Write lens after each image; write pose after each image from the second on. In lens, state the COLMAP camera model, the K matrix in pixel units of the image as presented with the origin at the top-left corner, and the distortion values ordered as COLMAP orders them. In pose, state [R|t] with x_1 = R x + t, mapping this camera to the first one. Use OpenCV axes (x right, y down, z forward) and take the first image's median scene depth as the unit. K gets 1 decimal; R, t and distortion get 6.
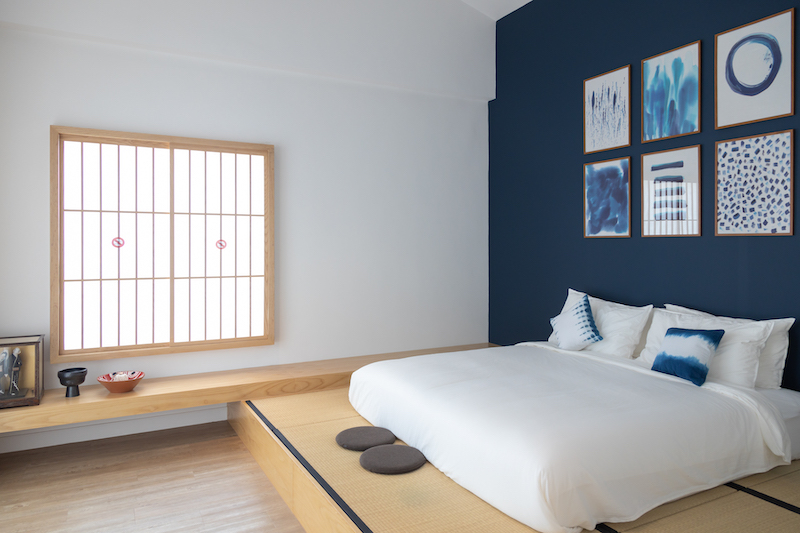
lens RADIAL K [[549.4, 0, 397.7], [0, 549.4, 263.0], [0, 0, 1]] dist [0.033870, -0.012346]
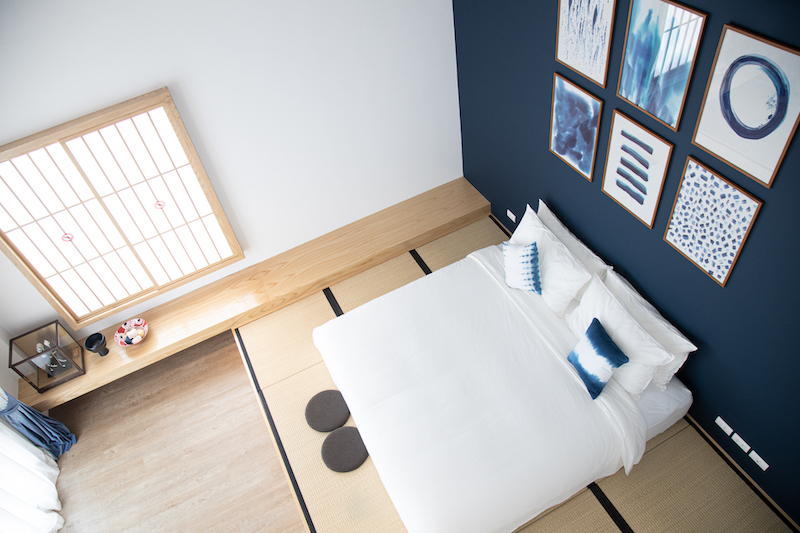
lens RADIAL K [[544.1, 0, 398.8], [0, 544.1, 266.7], [0, 0, 1]] dist [-0.093685, 0.035152]
pose [[0.991486, -0.058010, -0.116576, 0.220413], [0.124635, 0.681987, 0.720666, -0.642784], [0.037697, -0.729060, 0.683411, 0.322141]]
